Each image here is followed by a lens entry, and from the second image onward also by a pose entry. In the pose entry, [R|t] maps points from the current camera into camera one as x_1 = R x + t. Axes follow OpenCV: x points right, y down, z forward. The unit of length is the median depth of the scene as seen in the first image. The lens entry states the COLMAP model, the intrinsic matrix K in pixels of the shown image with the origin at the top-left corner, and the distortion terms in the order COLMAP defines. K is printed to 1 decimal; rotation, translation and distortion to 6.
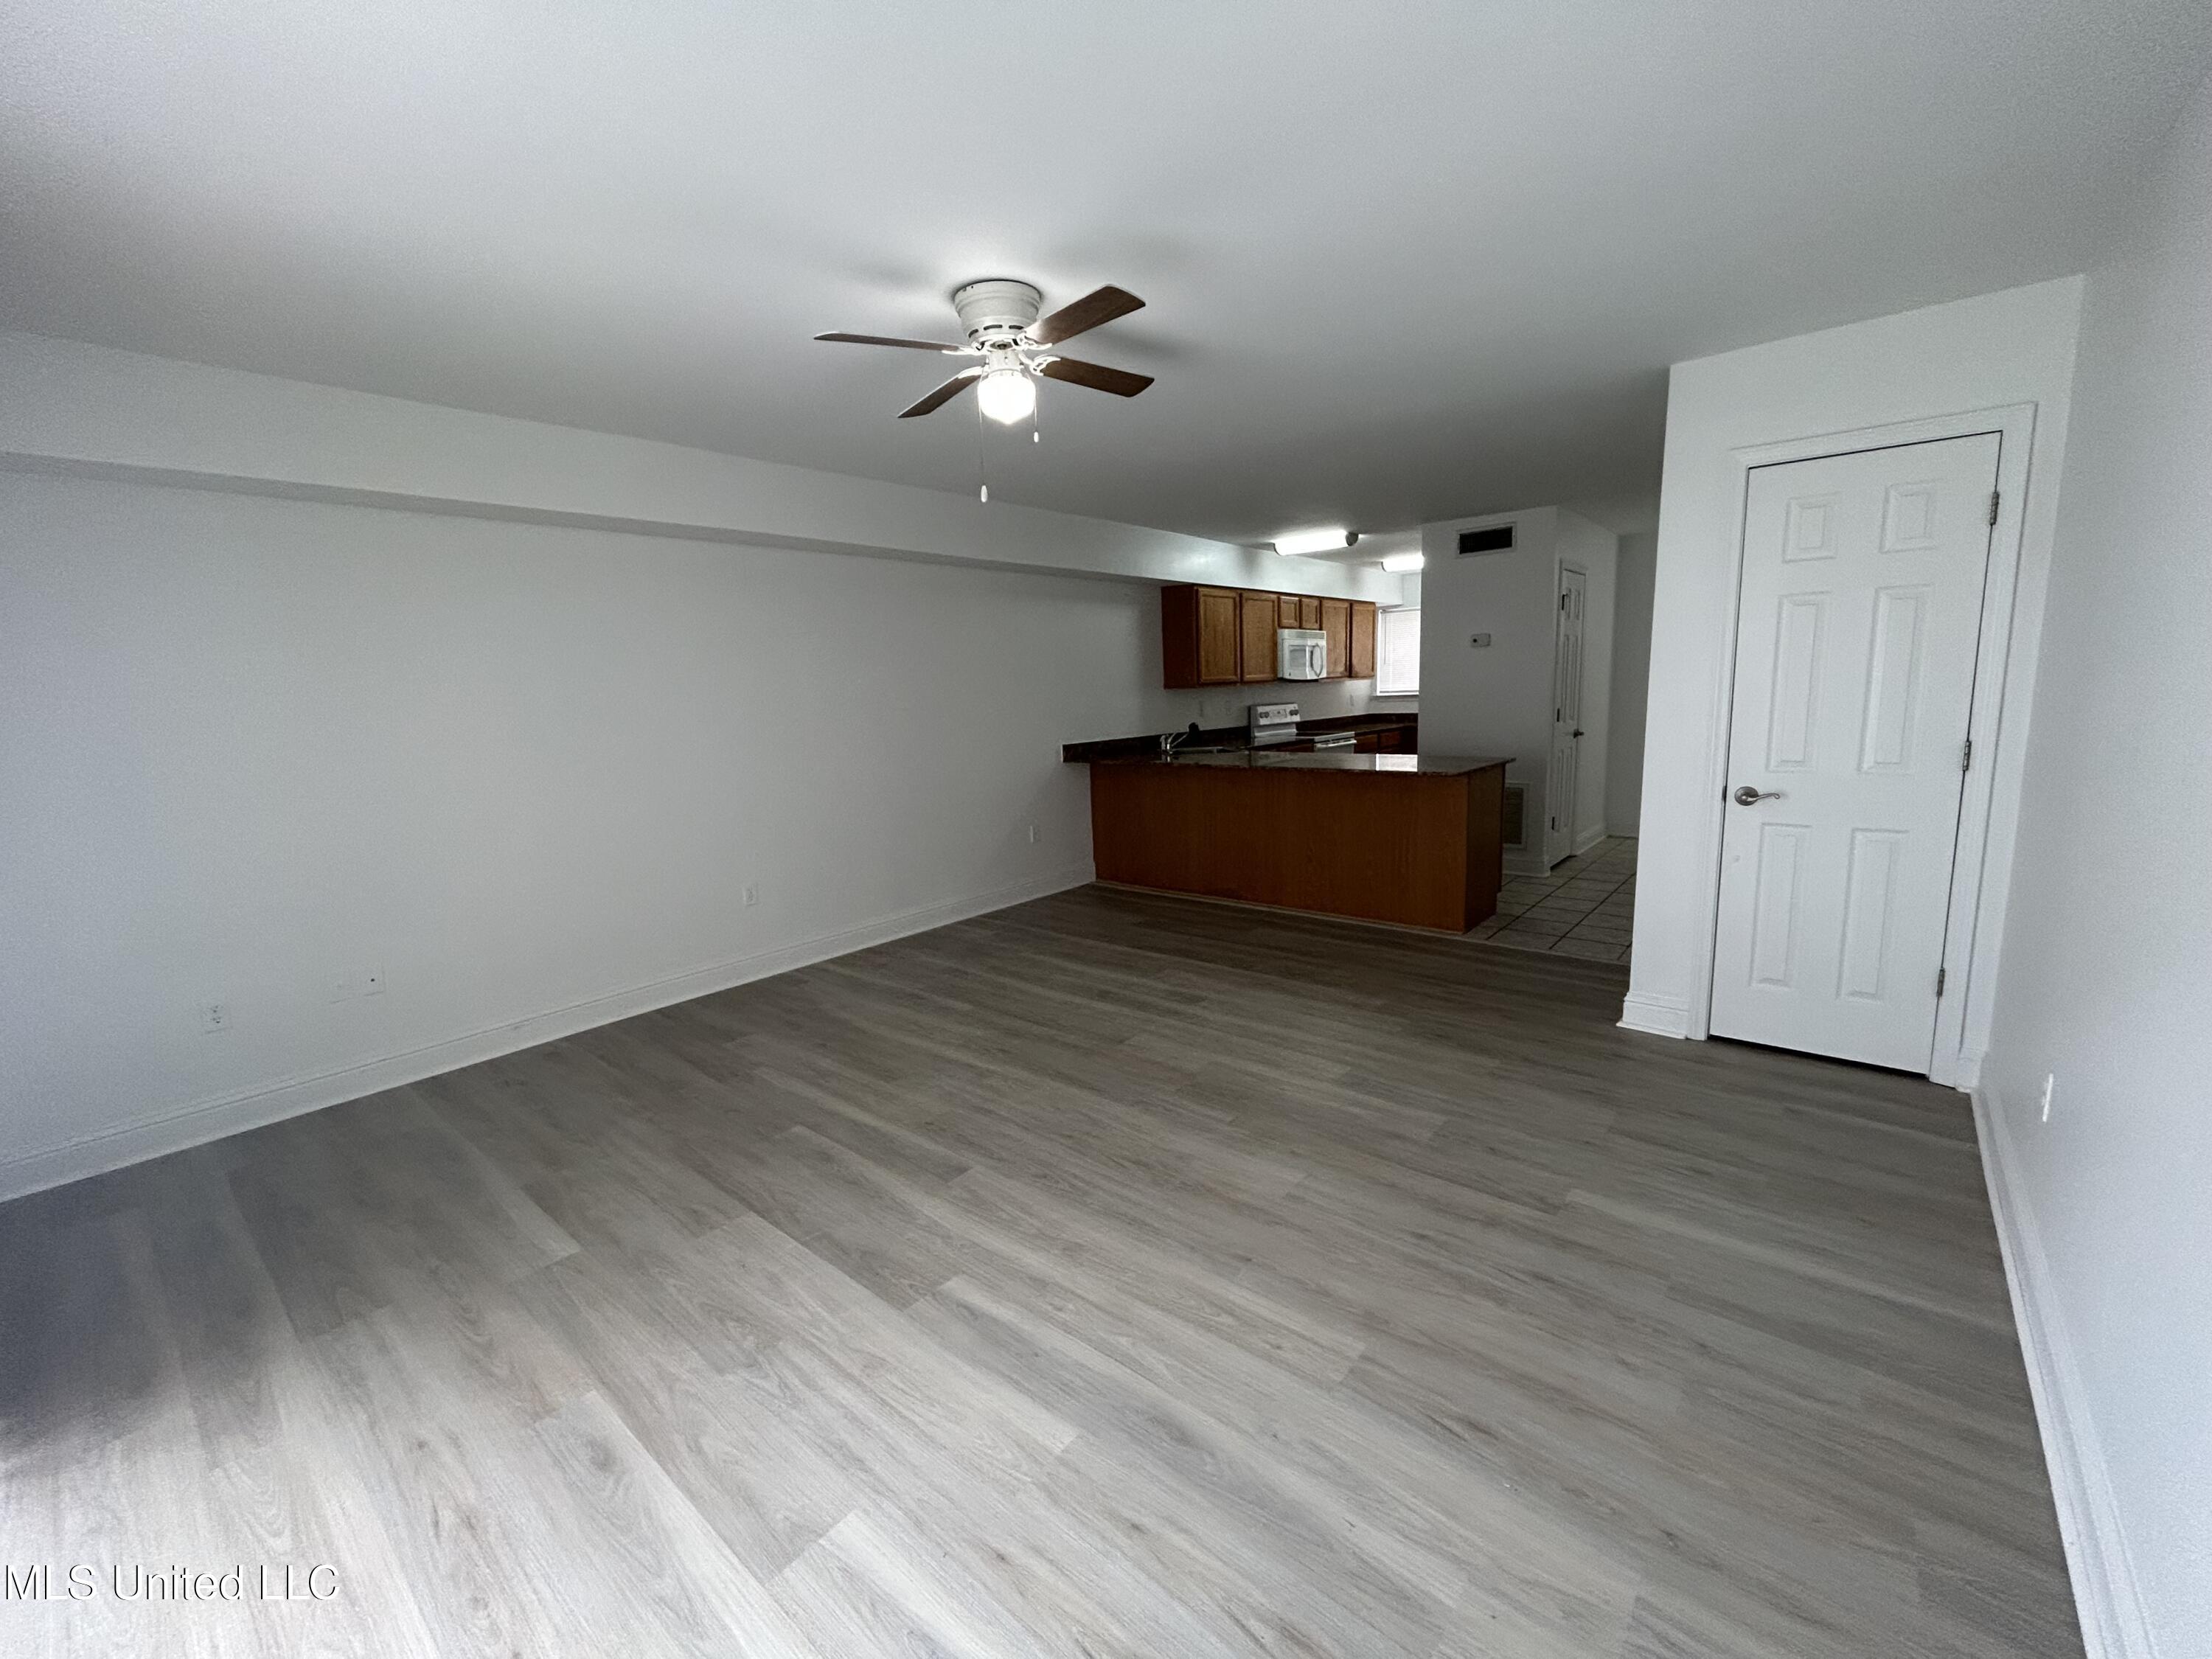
lens RADIAL K [[904.3, 0, 1106.0], [0, 904.3, 829.5], [0, 0, 1]] dist [0.001820, 0.000102]
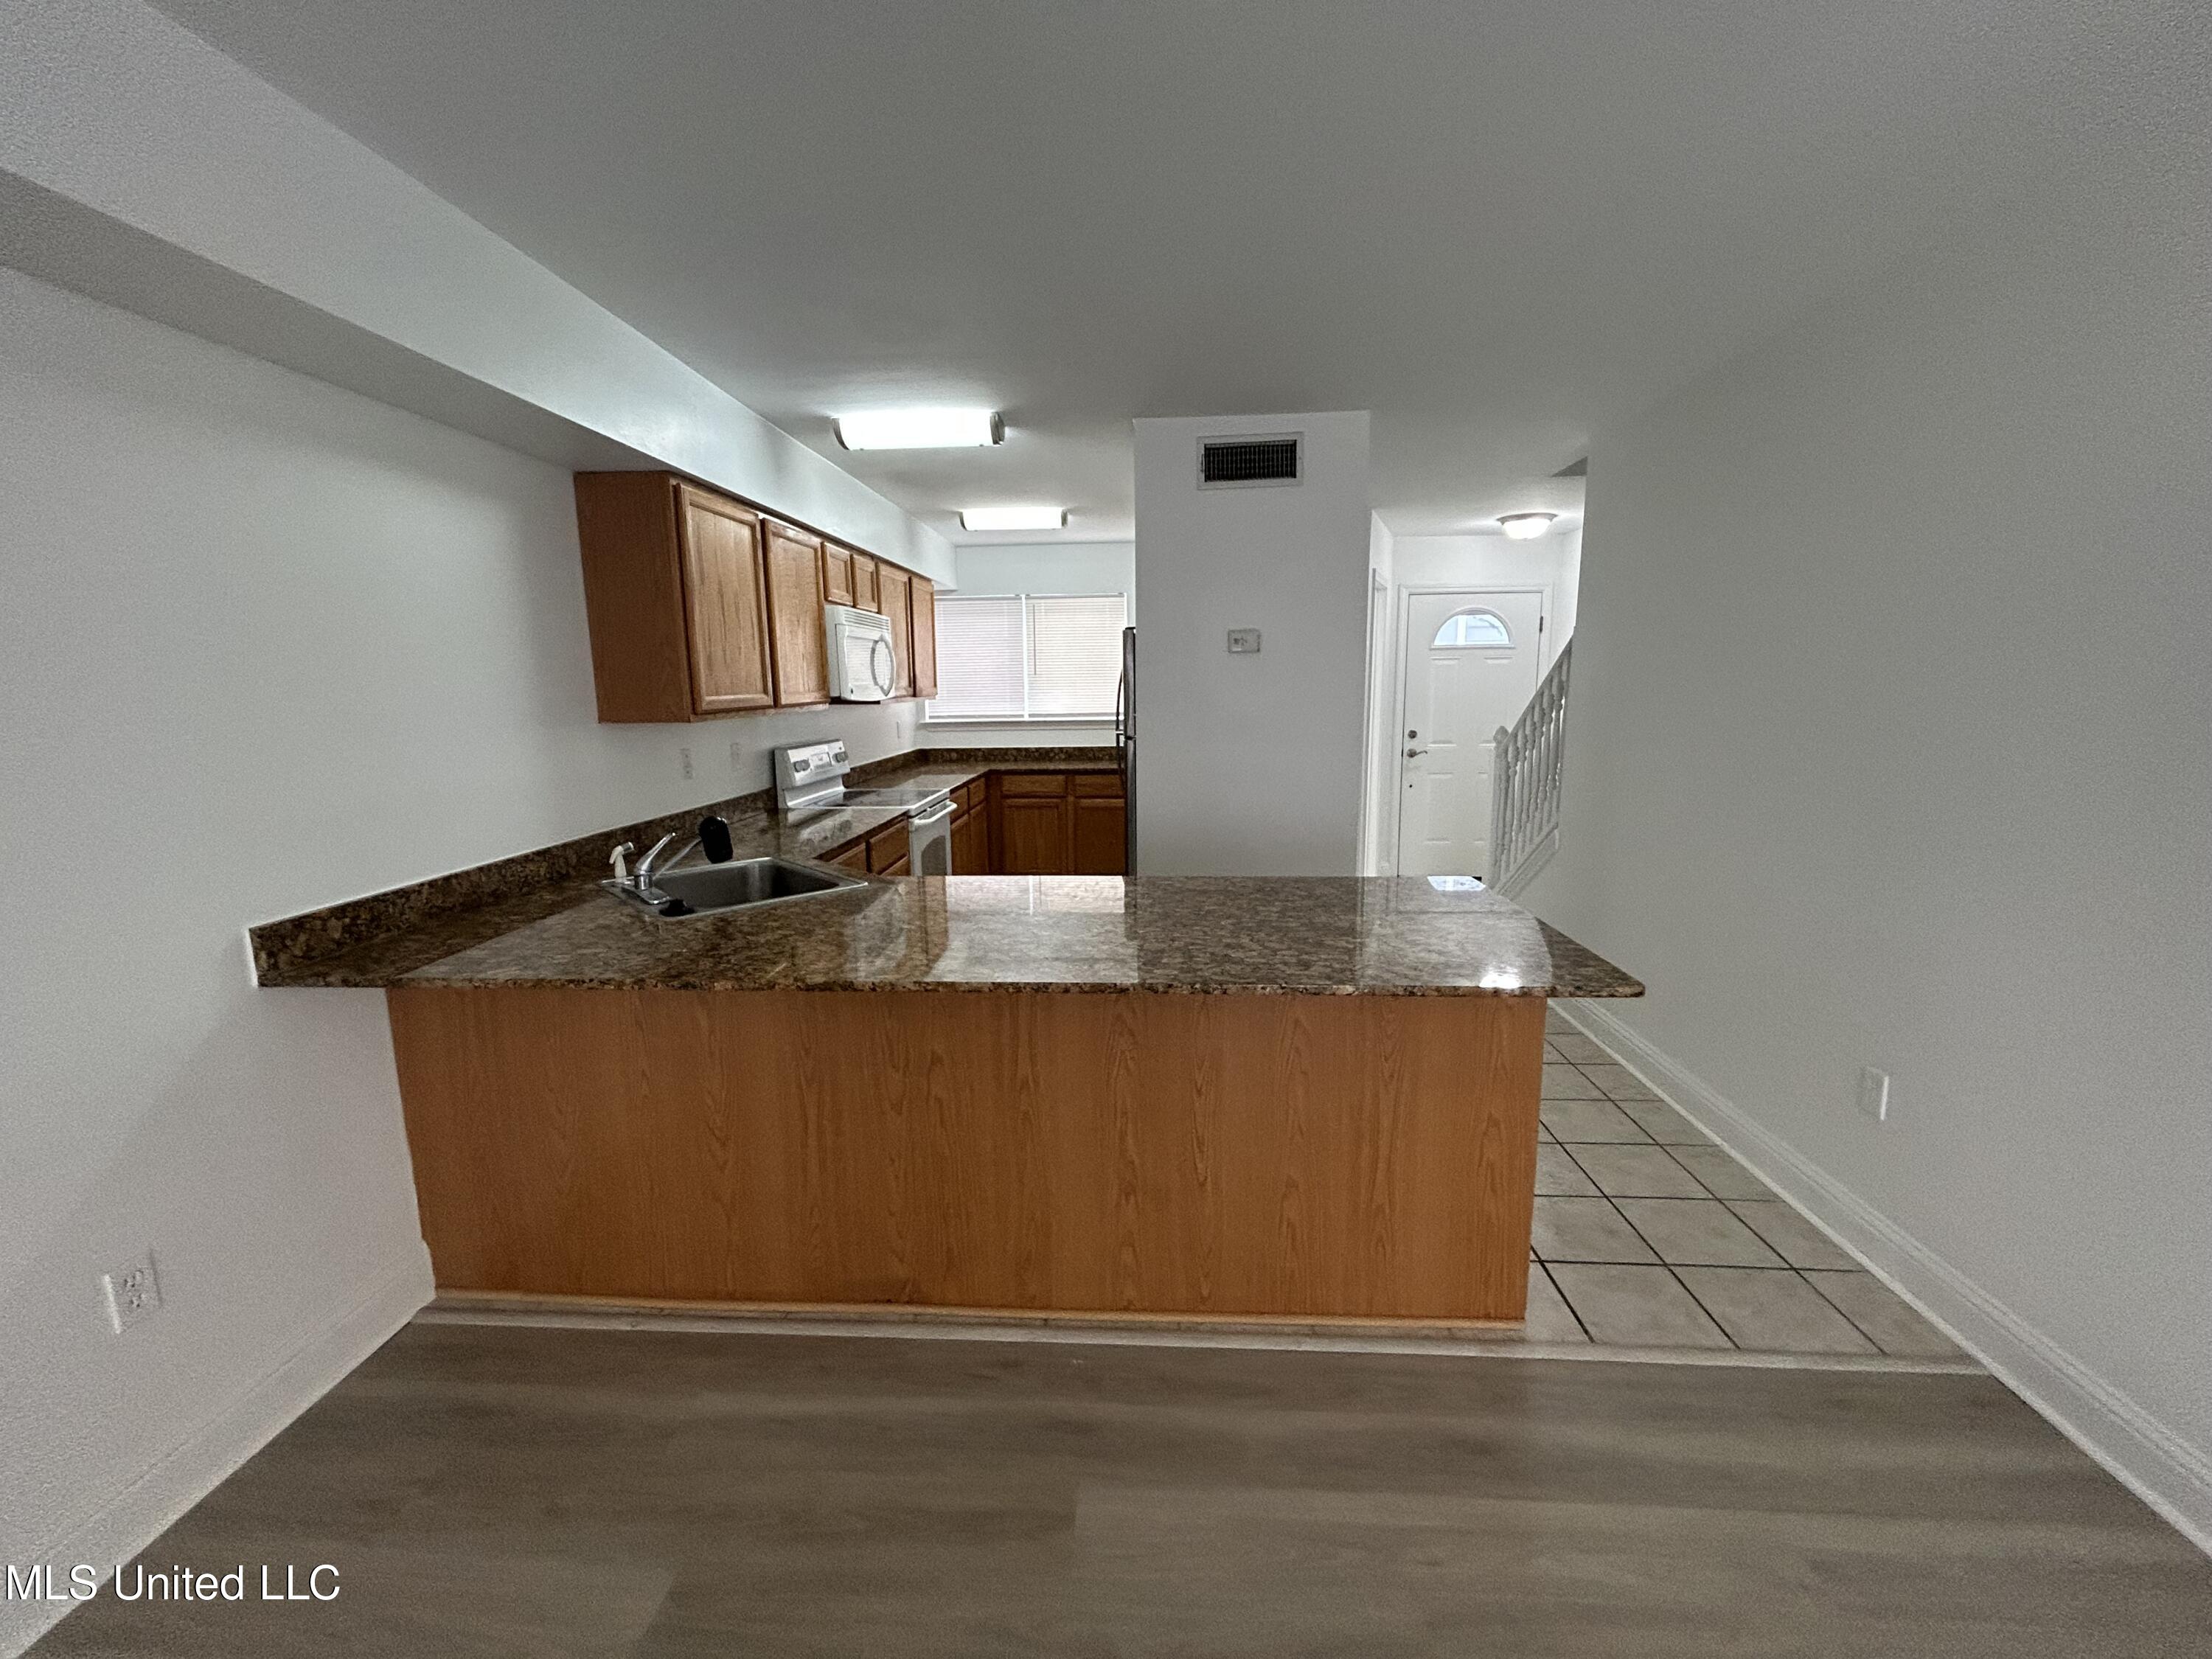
lens RADIAL K [[904.7, 0, 1102.0], [0, 904.7, 825.7], [0, 0, 1]] dist [-0.001211, -0.000029]
pose [[0.806245, -0.070669, 0.587346, 0.006358], [0.079544, 0.996773, 0.010742, -0.197174], [-0.586210, 0.038059, 0.809265, 1.103539]]
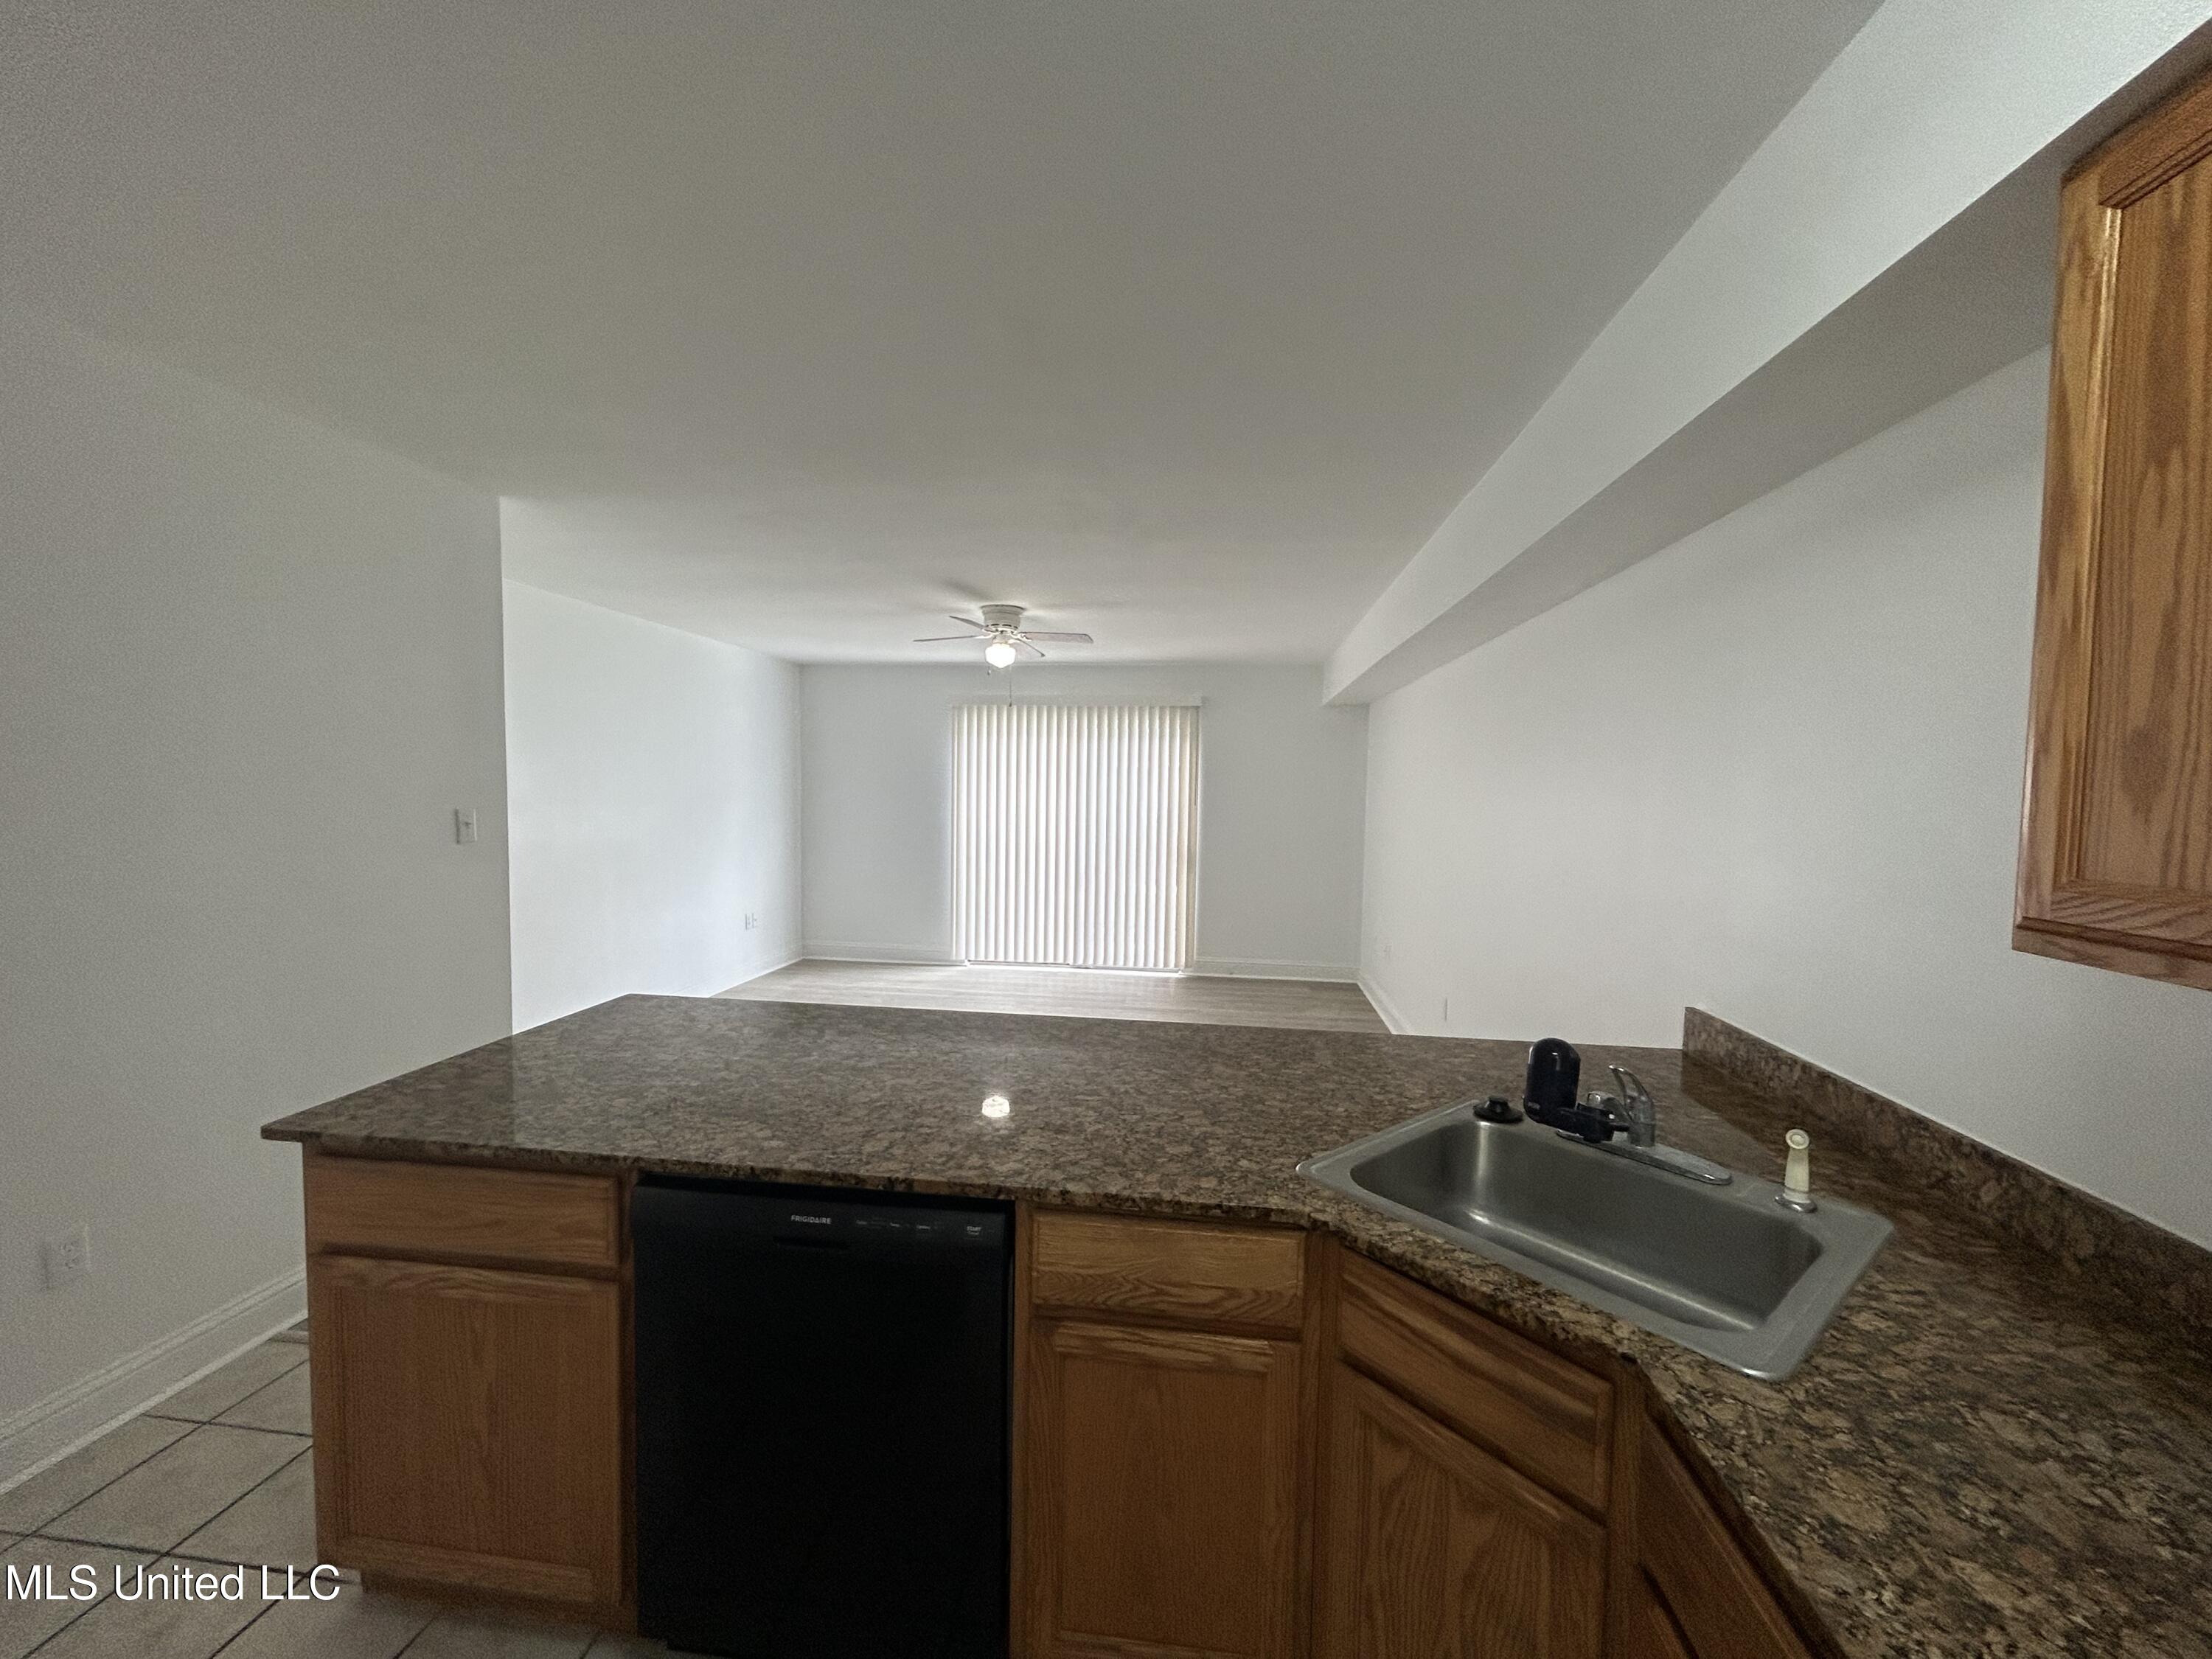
lens RADIAL K [[904.8, 0, 1087.3], [0, 904.8, 827.4], [0, 0, 1]] dist [-0.000876, -0.000035]
pose [[-0.857892, 0.046264, -0.511744, 0.551628], [-0.068811, 0.976623, 0.203646, -0.379464], [0.509202, 0.209920, -0.834654, 2.057312]]
